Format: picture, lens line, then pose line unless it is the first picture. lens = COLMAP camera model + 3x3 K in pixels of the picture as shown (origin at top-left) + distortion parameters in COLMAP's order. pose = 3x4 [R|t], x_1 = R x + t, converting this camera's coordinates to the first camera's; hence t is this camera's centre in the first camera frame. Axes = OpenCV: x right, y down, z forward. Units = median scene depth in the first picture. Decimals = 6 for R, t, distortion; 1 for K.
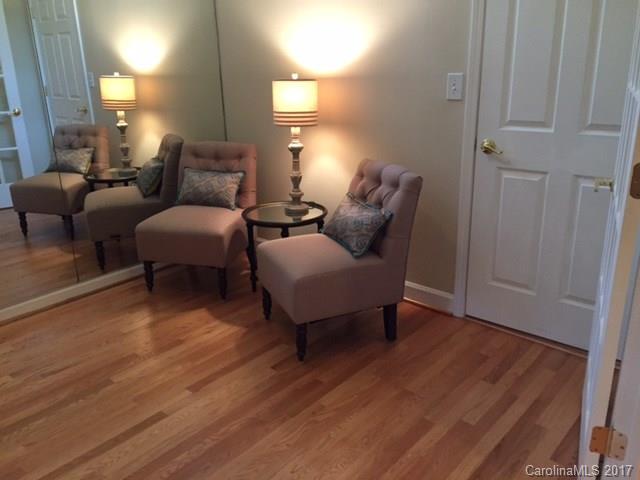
lens RADIAL K [[550.6, 0, 320.6], [0, 550.6, 240.2], [0, 0, 1]] dist [0.064897, -0.077845]
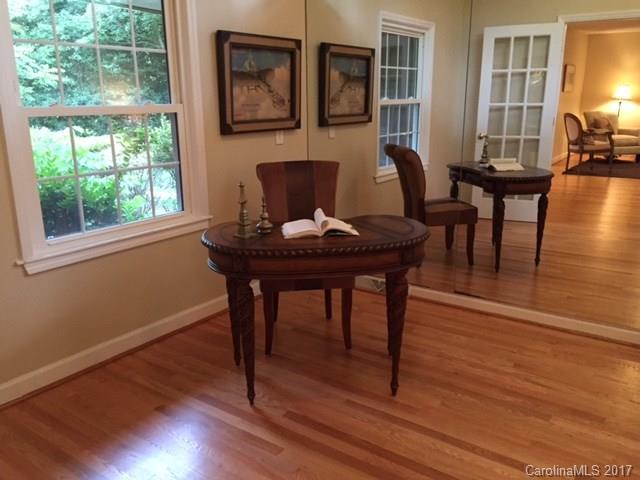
lens RADIAL K [[550.6, 0, 320.7], [0, 550.6, 240.2], [0, 0, 1]] dist [0.064897, -0.077845]
pose [[0.091894, 0.280579, -0.955422, 0.438204], [-0.304160, 0.921535, 0.241372, -0.151306], [0.948178, 0.268420, 0.170025, 0.366684]]
